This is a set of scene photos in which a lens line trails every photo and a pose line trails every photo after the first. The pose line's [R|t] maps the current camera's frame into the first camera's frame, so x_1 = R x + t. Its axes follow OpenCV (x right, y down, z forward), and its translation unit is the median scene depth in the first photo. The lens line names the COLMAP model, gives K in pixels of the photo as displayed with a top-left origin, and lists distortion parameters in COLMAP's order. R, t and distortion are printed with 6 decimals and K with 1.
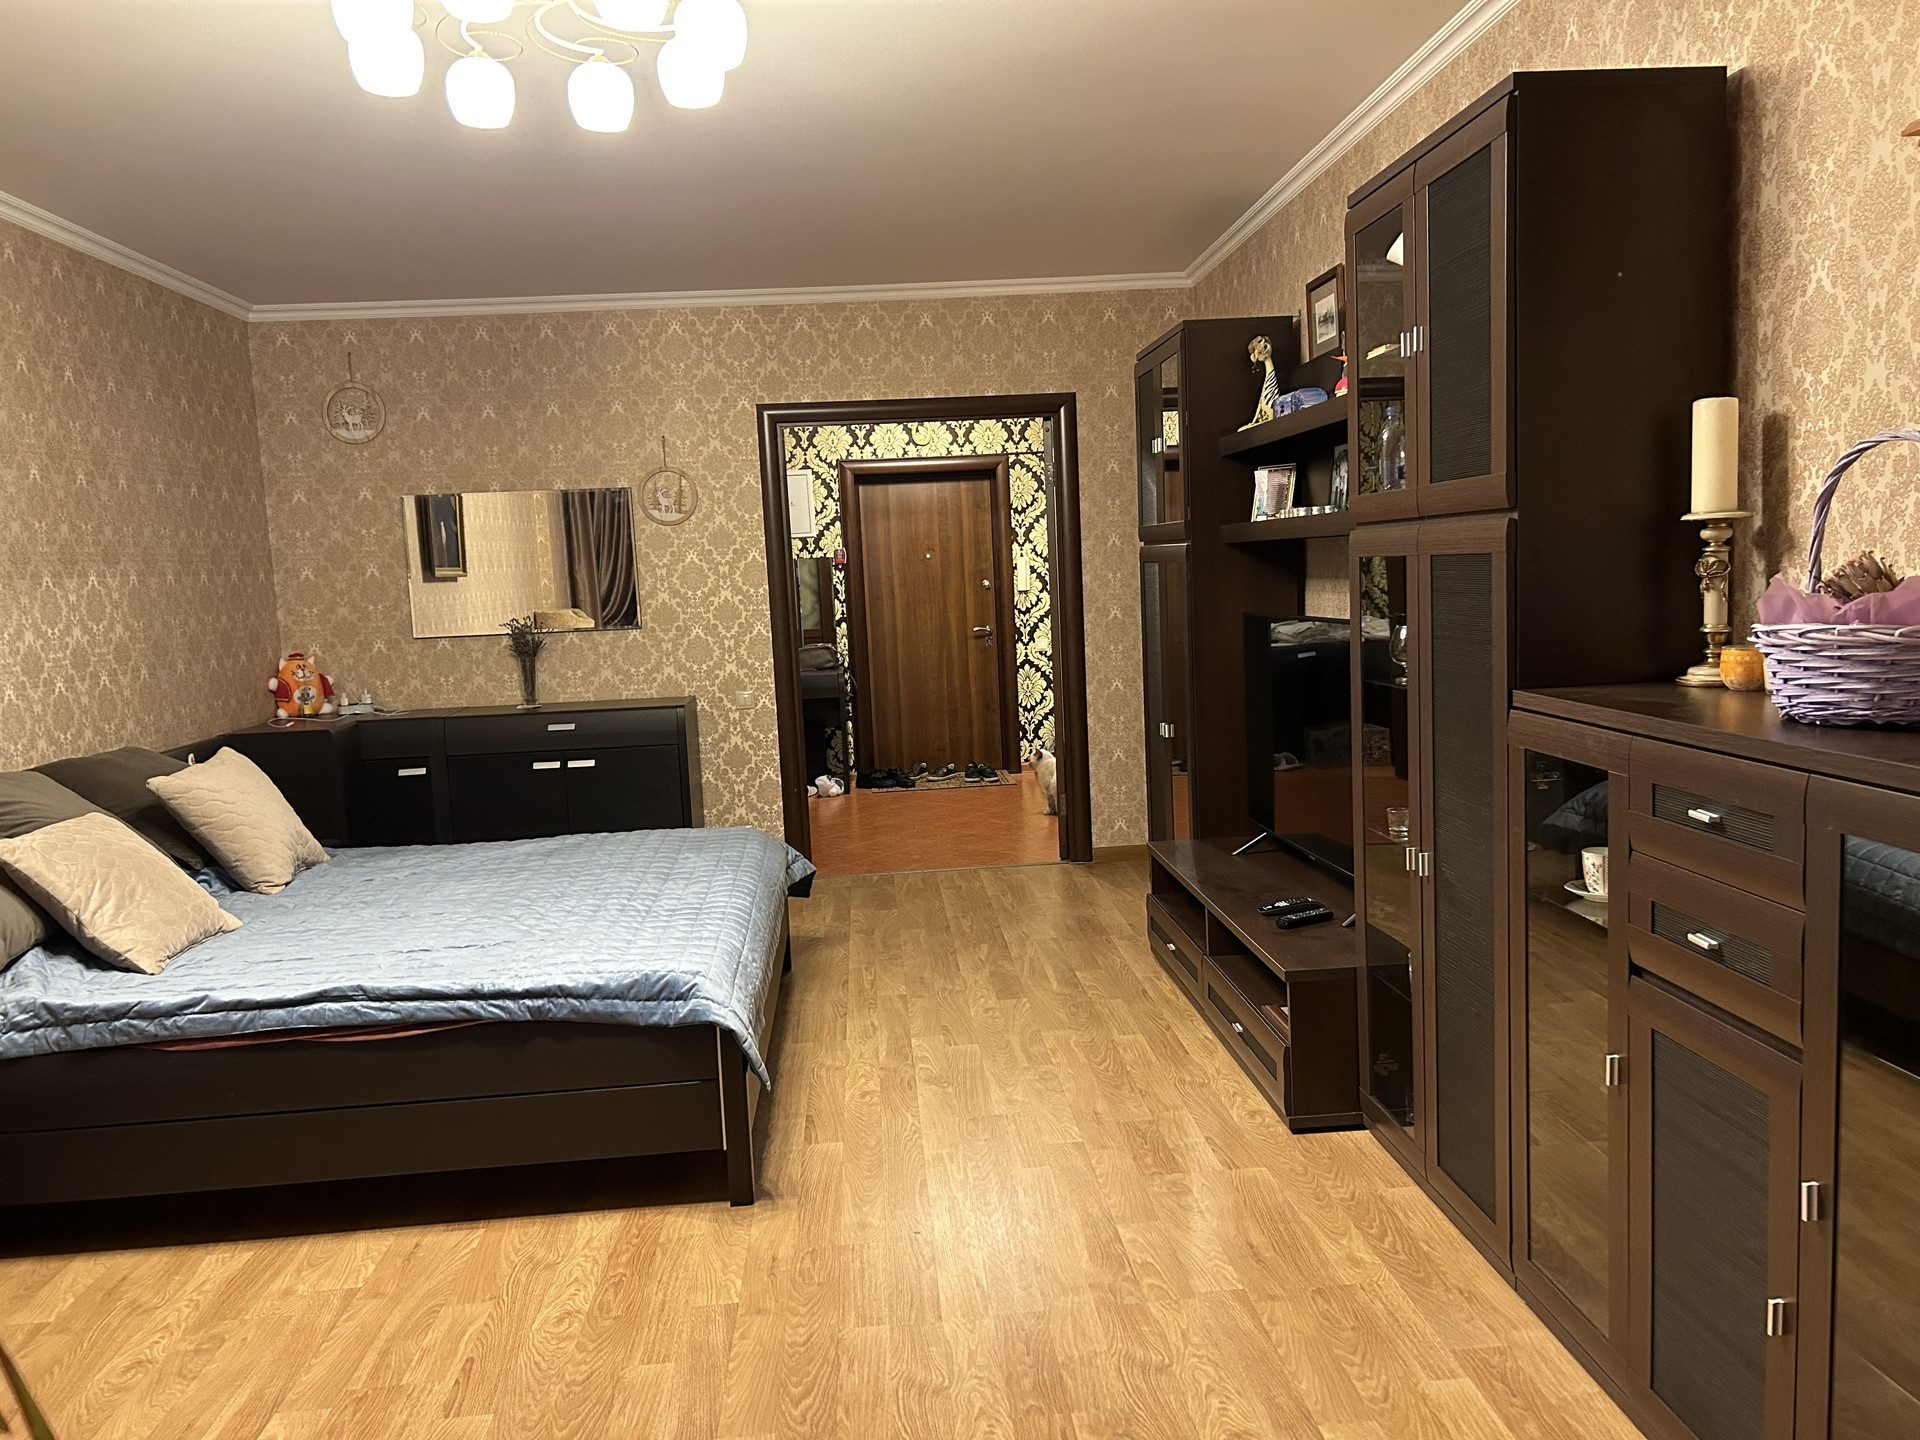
lens RADIAL K [[1447.6, 0, 961.1], [0, 1447.6, 719.8], [0, 0, 1]] dist [0.001046, -0.000370]
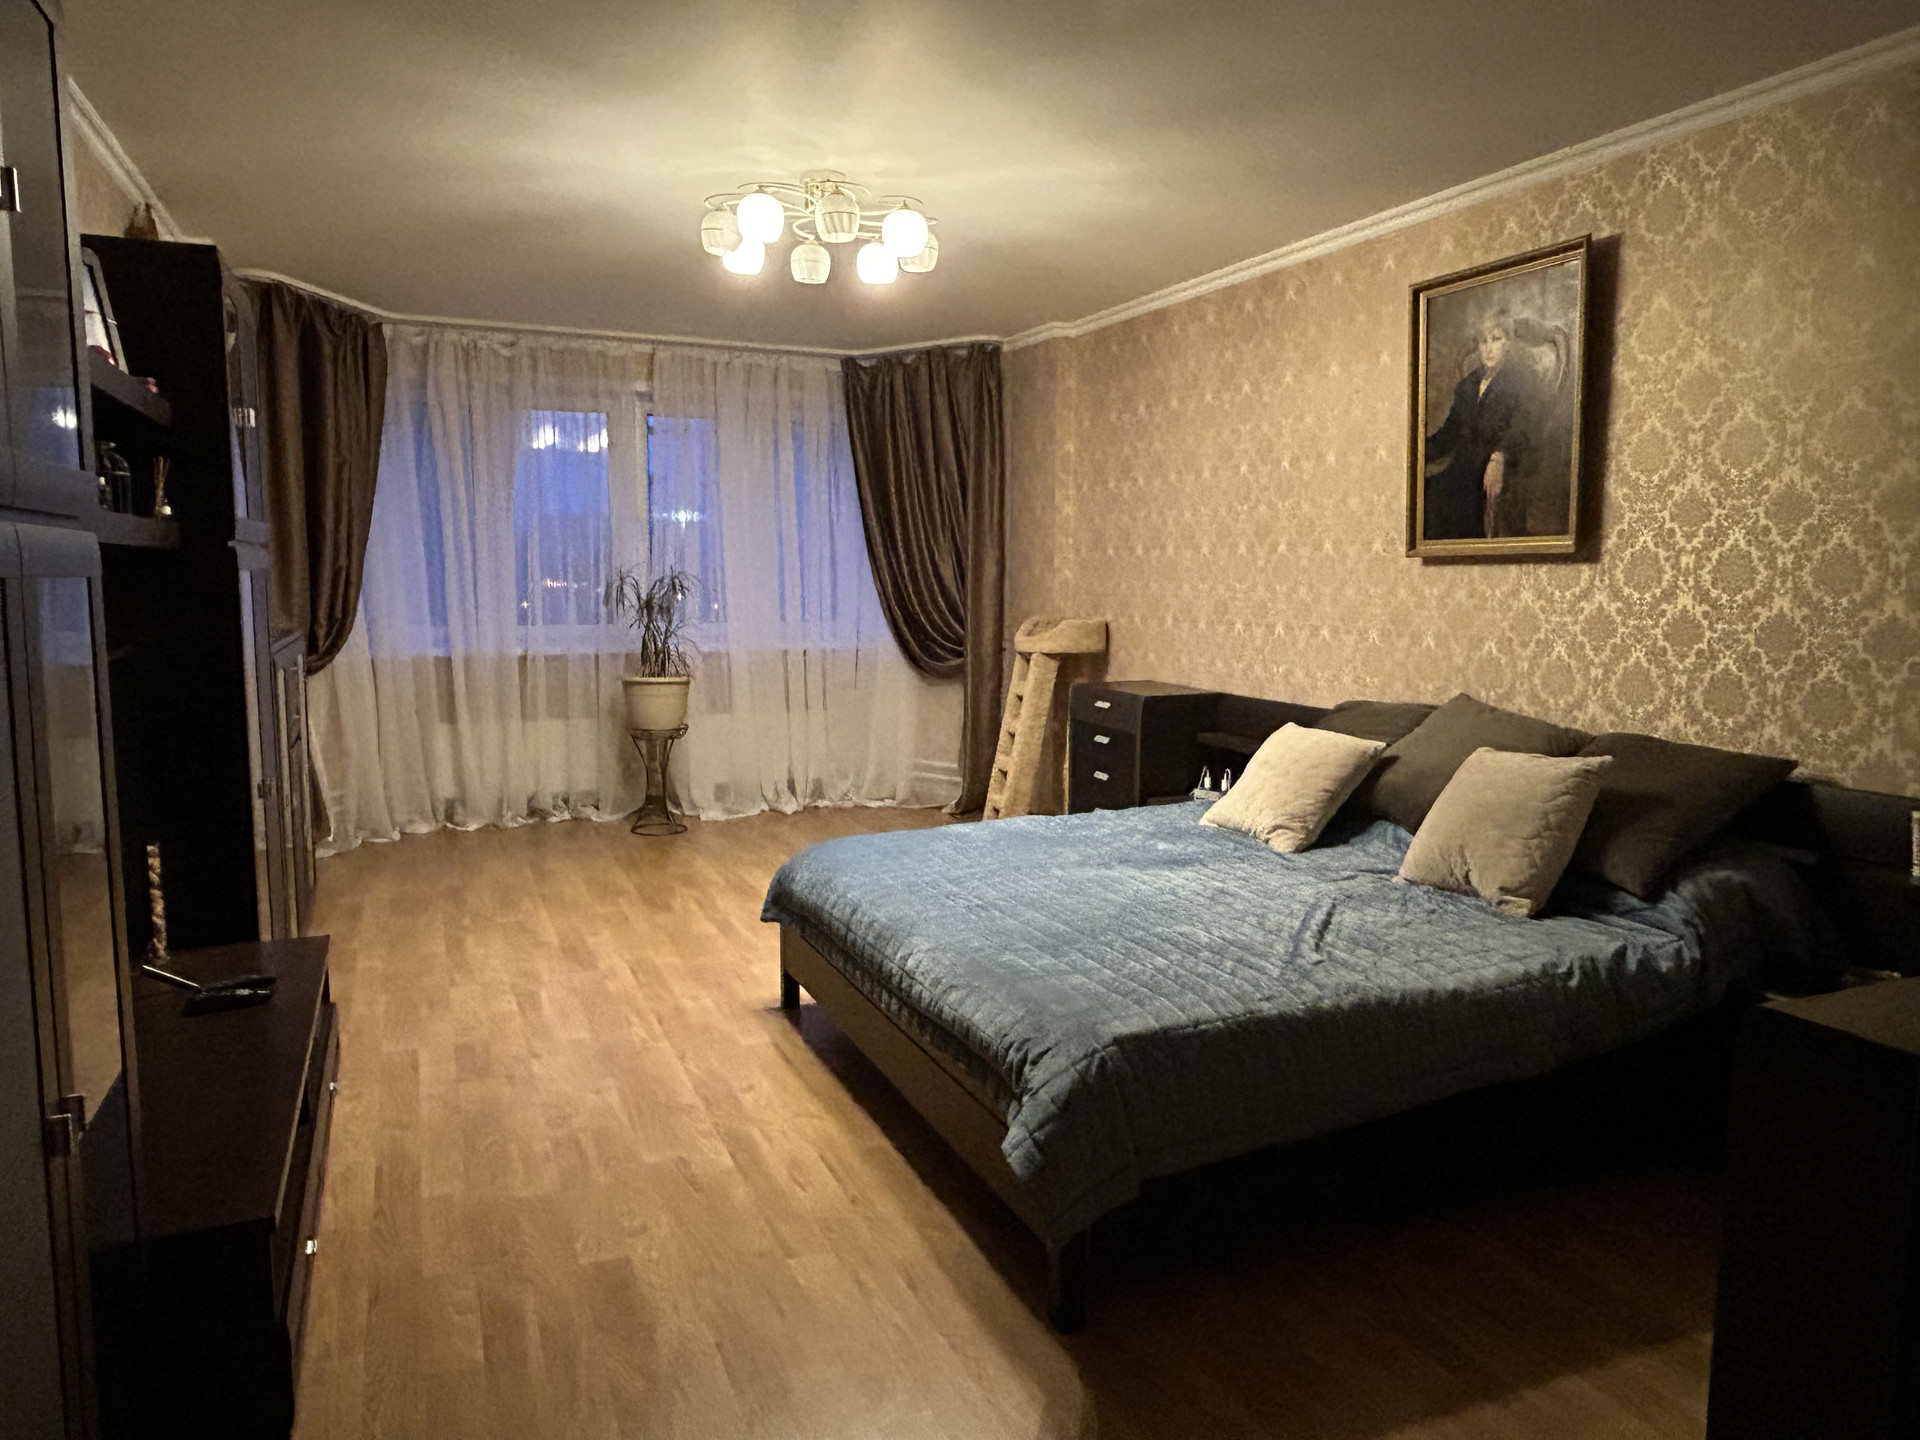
lens RADIAL K [[1242.6, 0, 958.6], [0, 1242.6, 718.2], [0, 0, 1]] dist [-0.008732, -0.001968]
pose [[-0.942657, 0.080313, -0.323956, 0.051257], [0.002356, 0.972194, 0.234164, -0.179379], [0.333754, 0.219973, -0.916635, 1.661601]]
